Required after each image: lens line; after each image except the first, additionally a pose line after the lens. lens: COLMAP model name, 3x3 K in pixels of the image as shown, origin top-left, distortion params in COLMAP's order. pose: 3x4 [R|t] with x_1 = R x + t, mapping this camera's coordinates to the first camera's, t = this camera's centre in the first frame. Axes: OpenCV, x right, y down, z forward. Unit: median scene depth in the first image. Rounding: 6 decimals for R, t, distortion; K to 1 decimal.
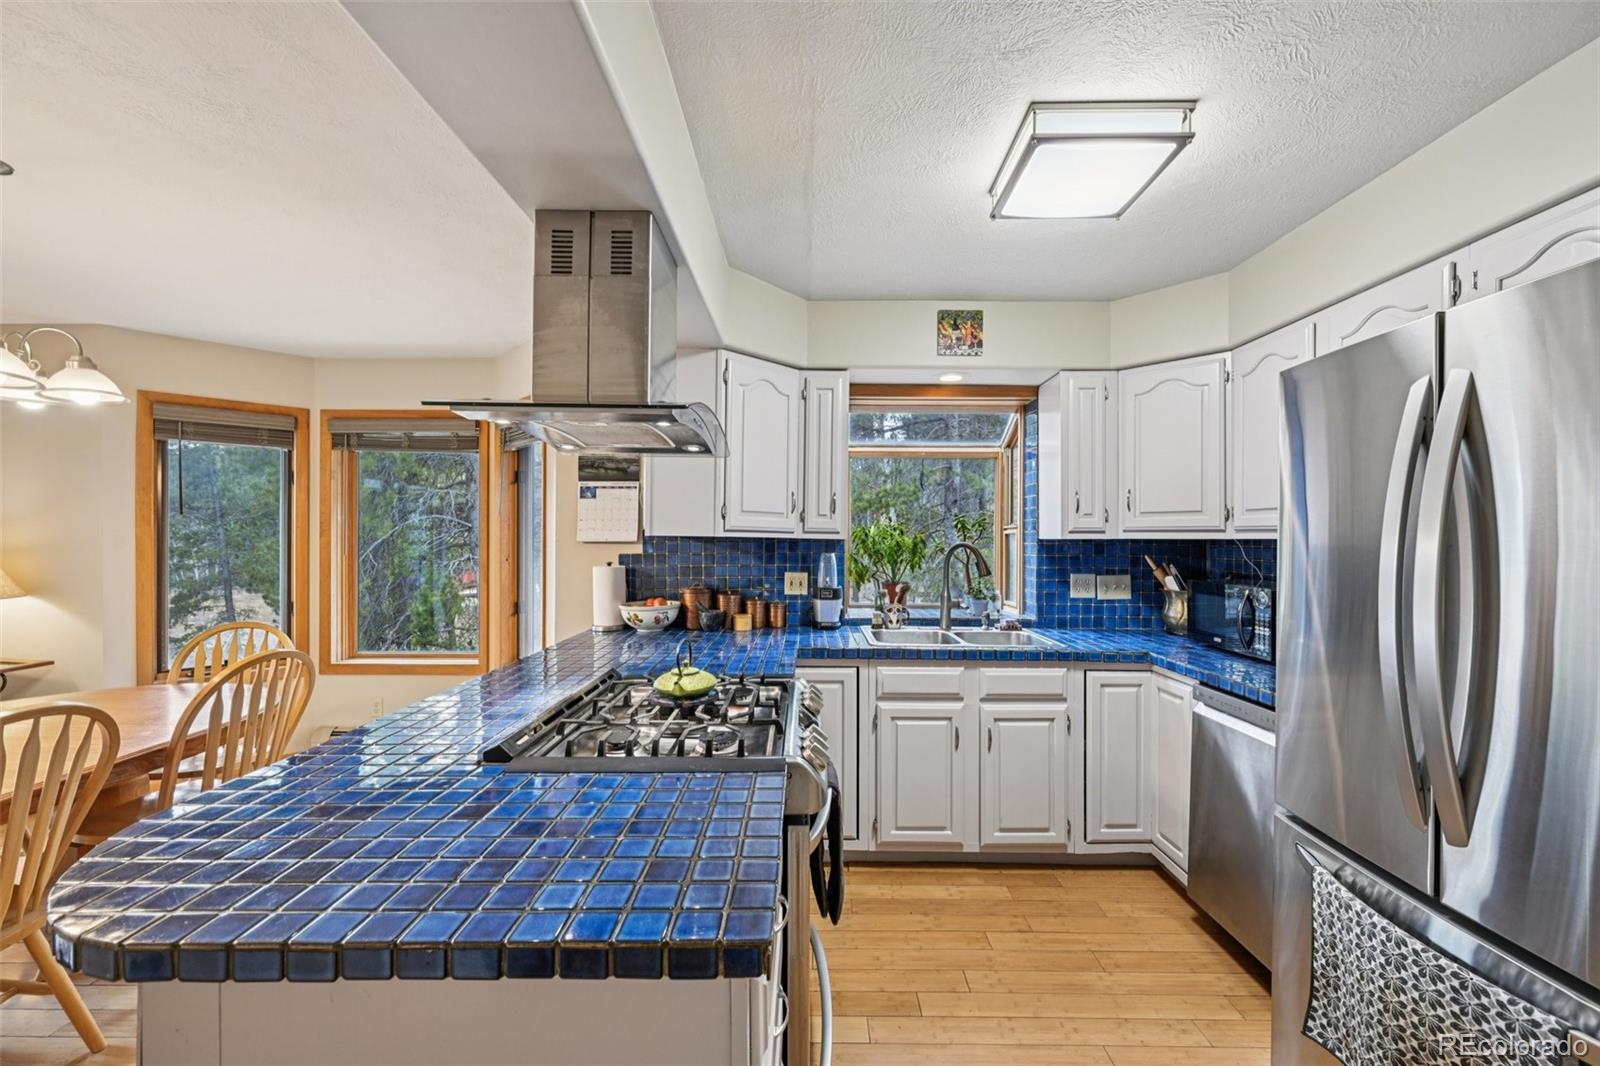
lens RADIAL K [[628.5, 0, 800.0], [0, 628.5, 532.1], [0, 0, 1]] dist [-0.002180, -0.000086]
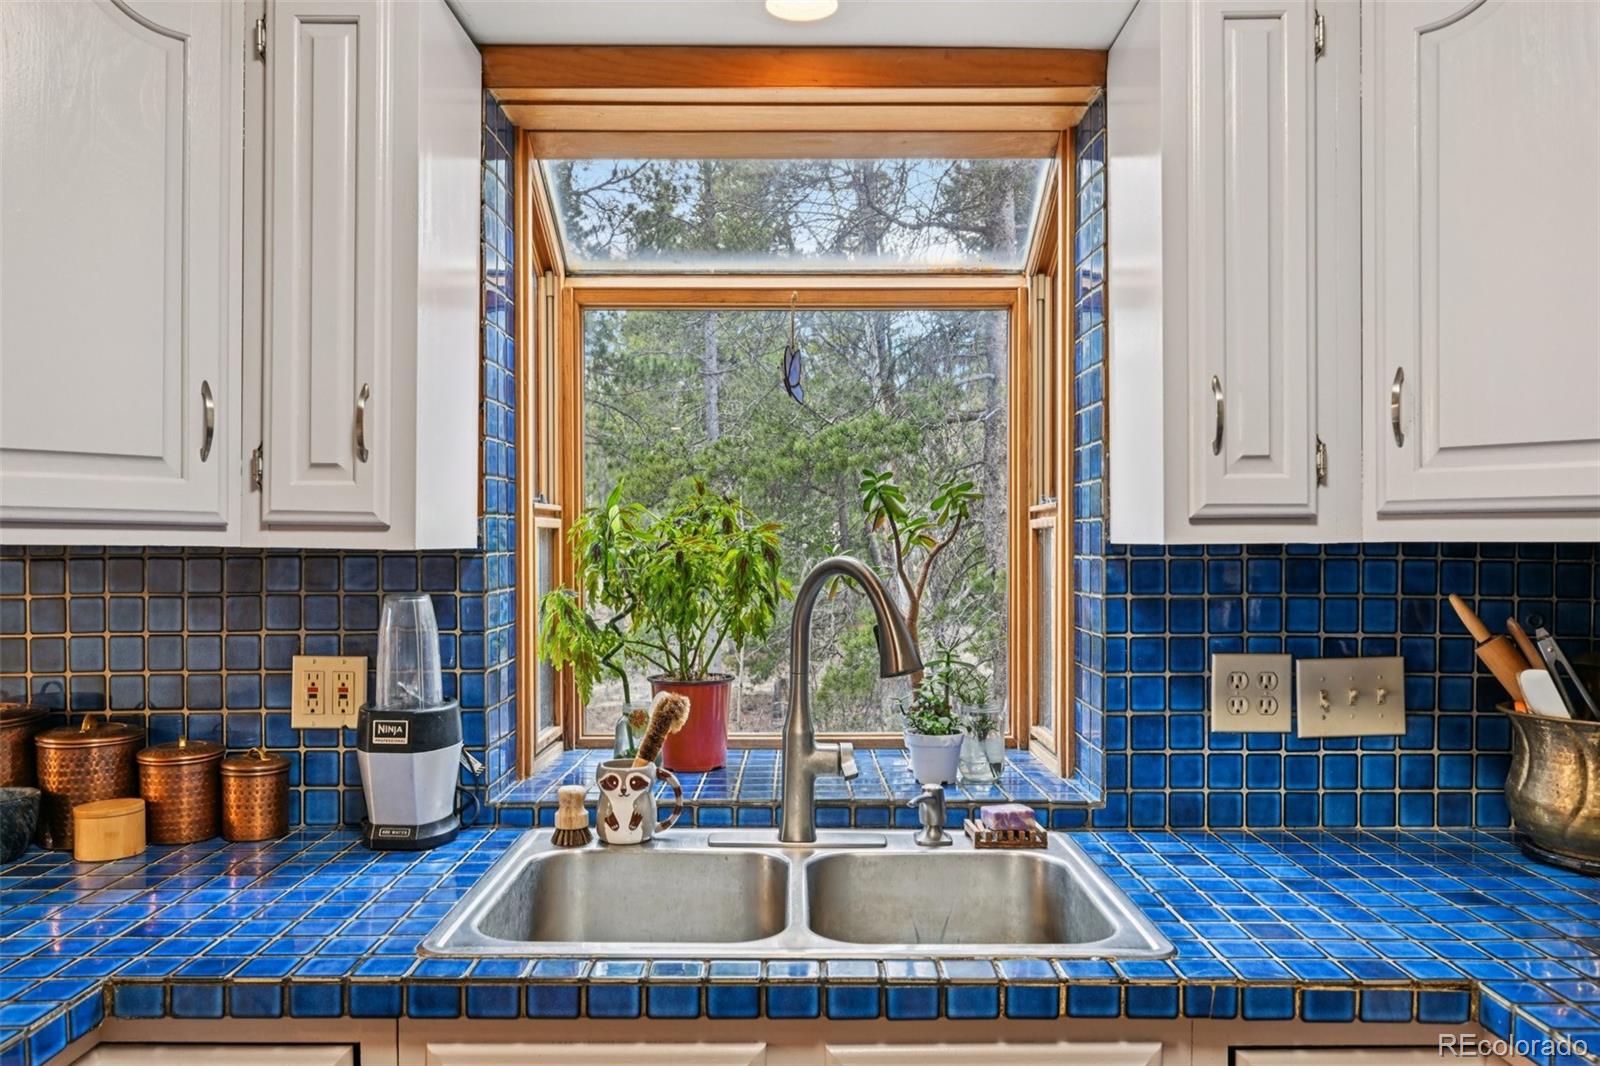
lens RADIAL K [[1162.5, 0, 800.2], [0, 1162.5, 536.2], [0, 0, 1]] dist [-0.001185, -0.005040]
pose [[0.999954, -0.005197, 0.008092, 0.222093], [0.005143, 0.999965, 0.006653, 0.002411], [-0.008126, -0.006611, 0.999945, 0.425386]]
